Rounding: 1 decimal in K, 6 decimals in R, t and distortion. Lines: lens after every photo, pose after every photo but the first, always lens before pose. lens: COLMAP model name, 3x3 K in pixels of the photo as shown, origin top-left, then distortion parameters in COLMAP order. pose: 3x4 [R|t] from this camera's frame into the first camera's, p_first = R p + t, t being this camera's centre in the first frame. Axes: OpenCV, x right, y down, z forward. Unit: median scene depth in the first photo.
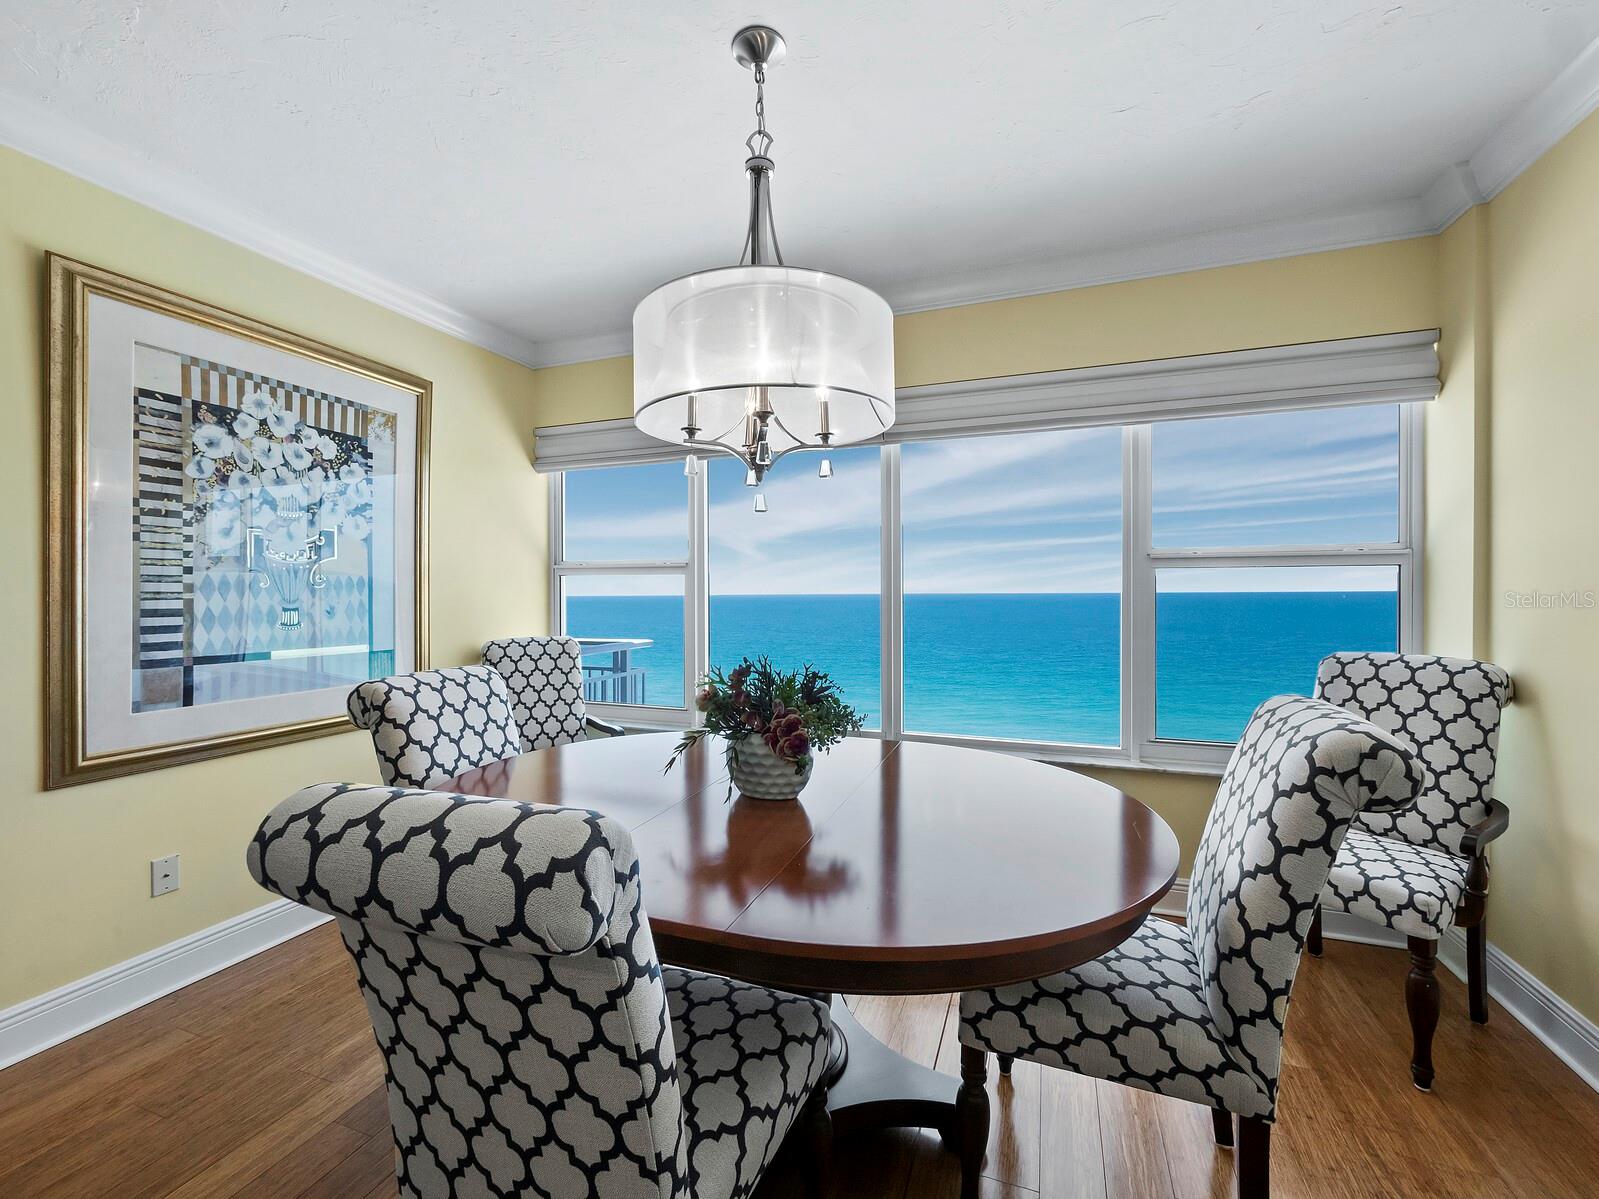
lens RADIAL K [[685.5, 0, 791.6], [0, 685.5, 590.9], [0, 0, 1]] dist [-0.002946, 0.003764]
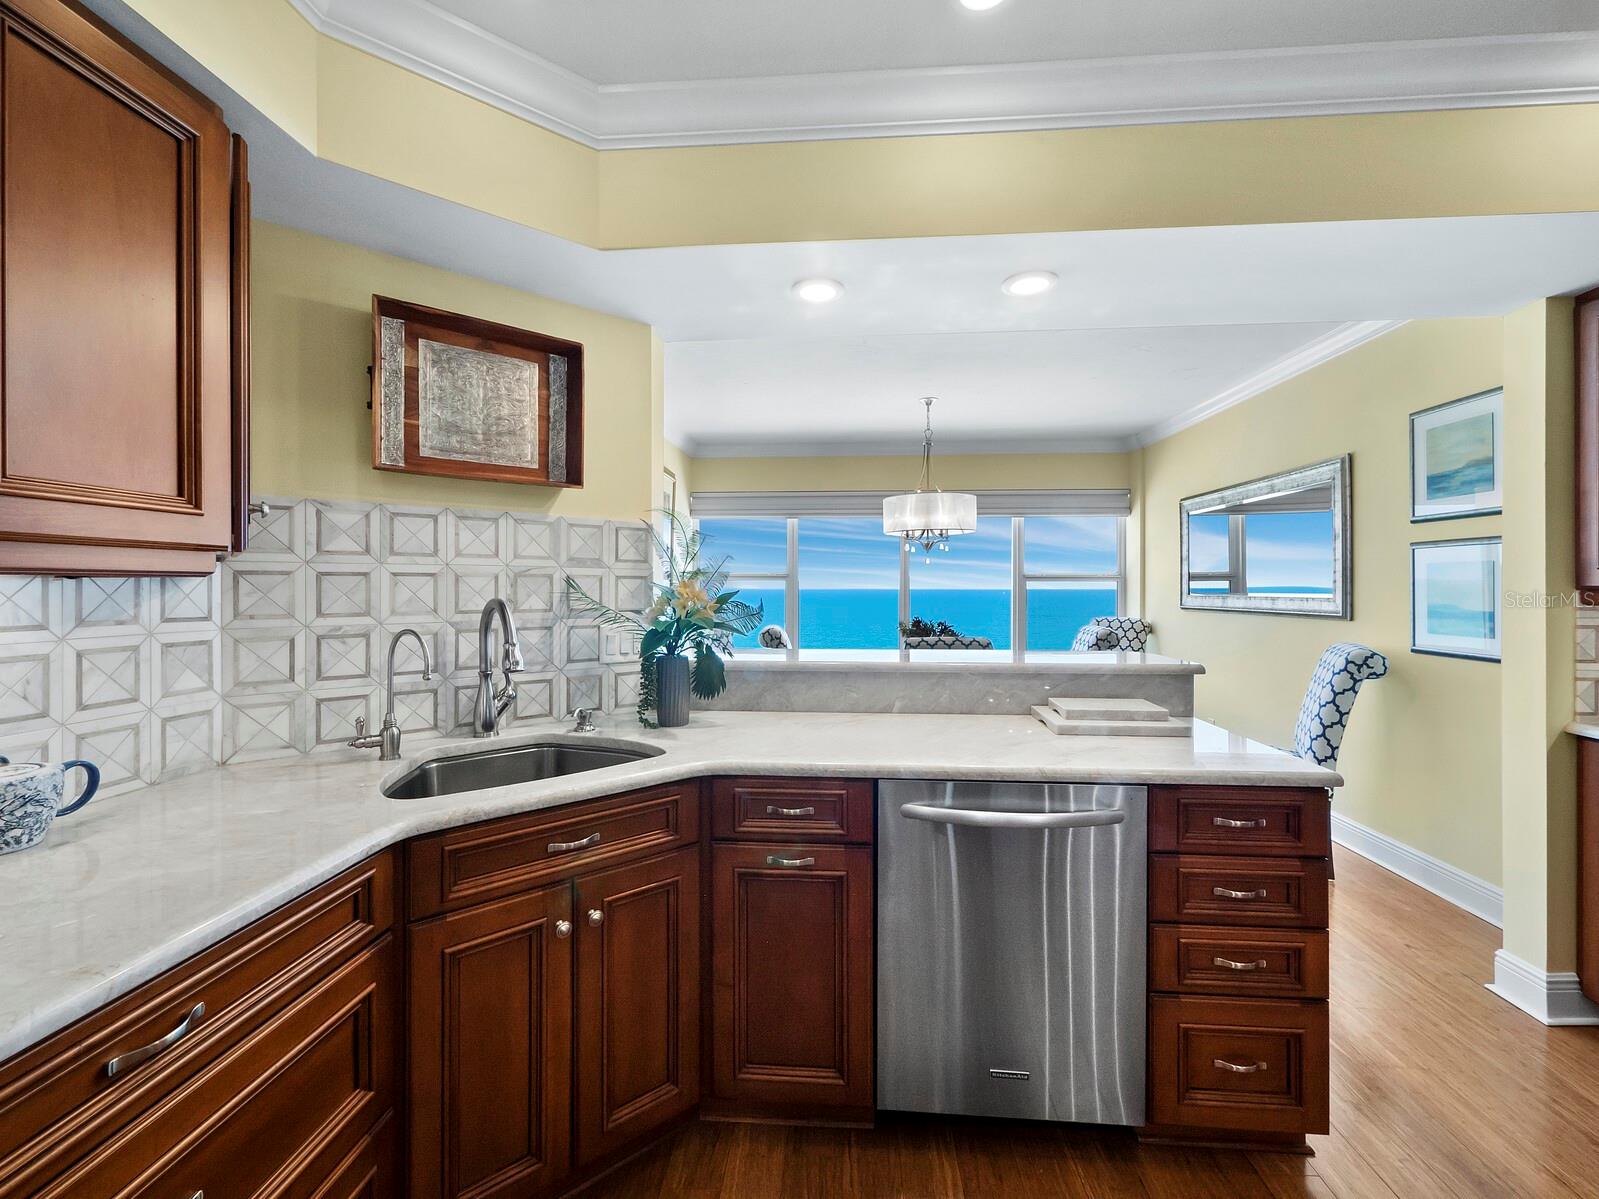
lens RADIAL K [[685.5, 0, 797.1], [0, 685.5, 583.9], [0, 0, 1]] dist [-0.002946, 0.003764]
pose [[0.958458, 0.006478, 0.285160, -1.062222], [-0.005225, 0.999973, -0.005153, -0.012857], [-0.285186, 0.003449, 0.958466, -1.196613]]
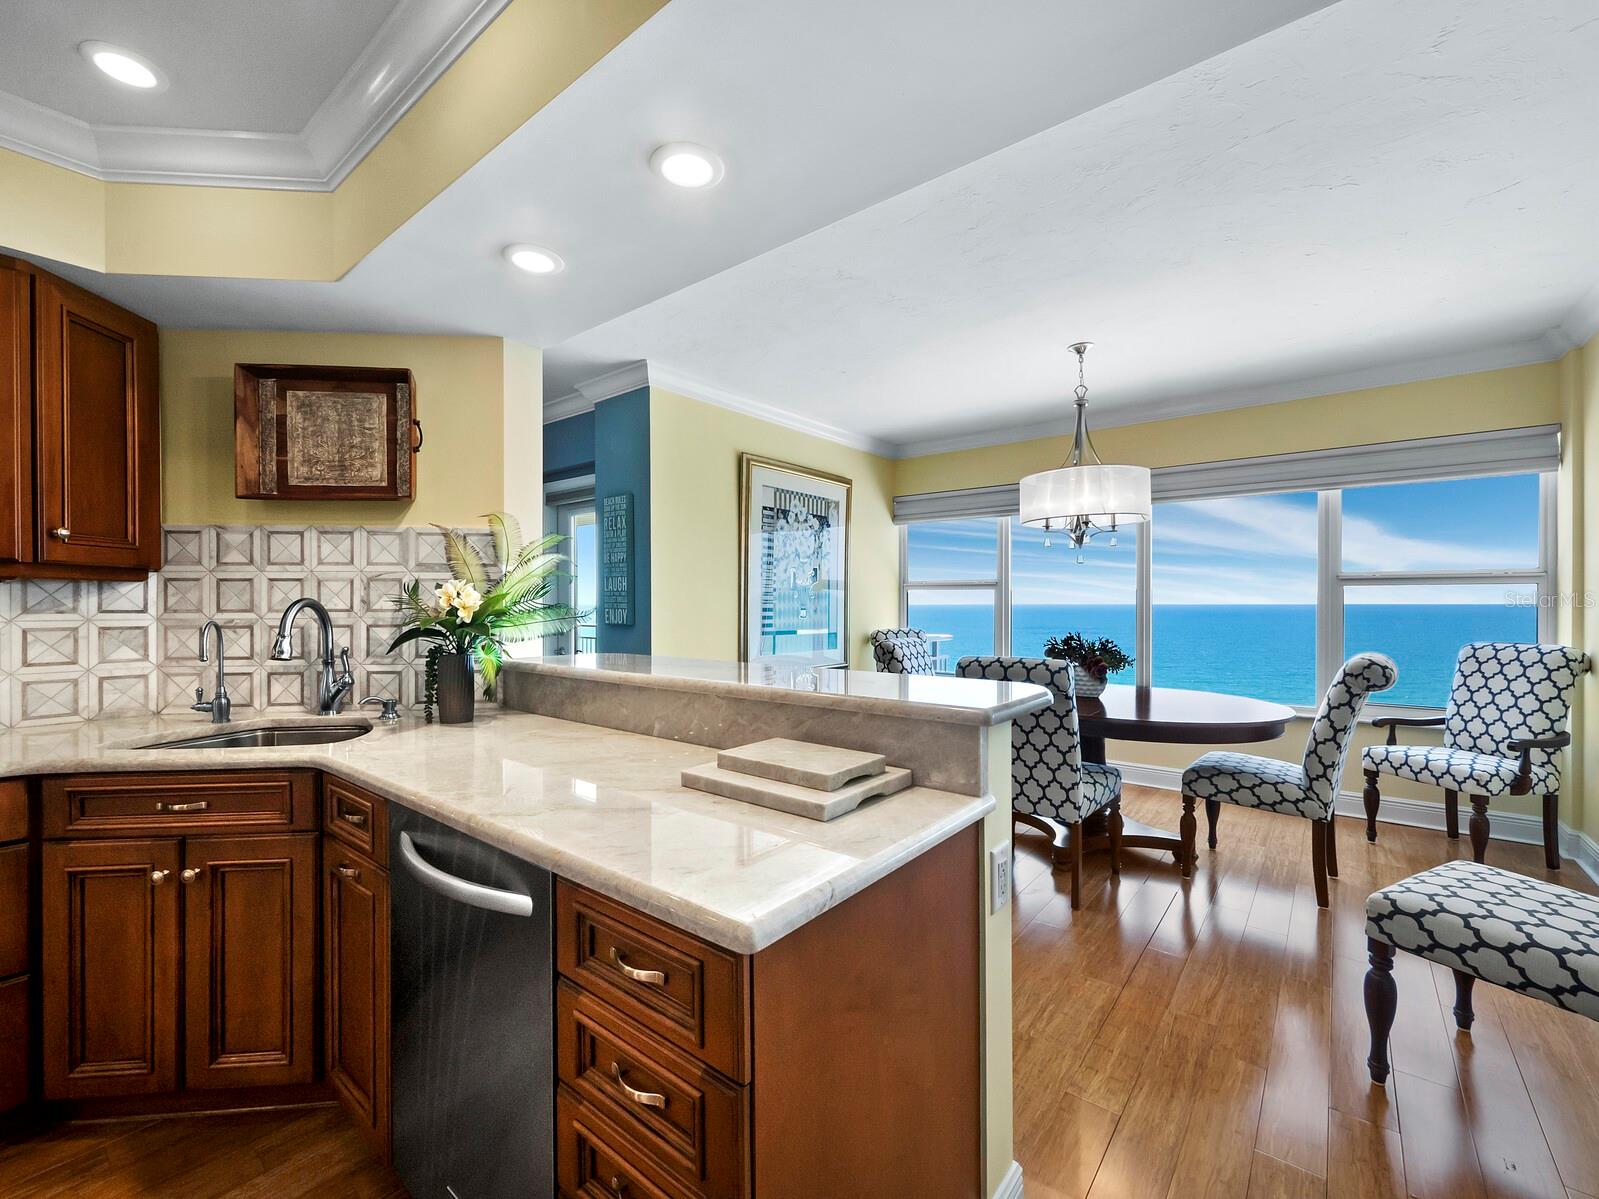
lens RADIAL K [[685.5, 0, 794.4], [0, 685.5, 602.2], [0, 0, 1]] dist [-0.002946, 0.003764]
pose [[0.950922, 0.003641, -0.309408, -0.181029], [-0.003125, 0.999993, 0.002161, 0.003830], [0.309414, -0.001088, 0.950927, -1.013750]]
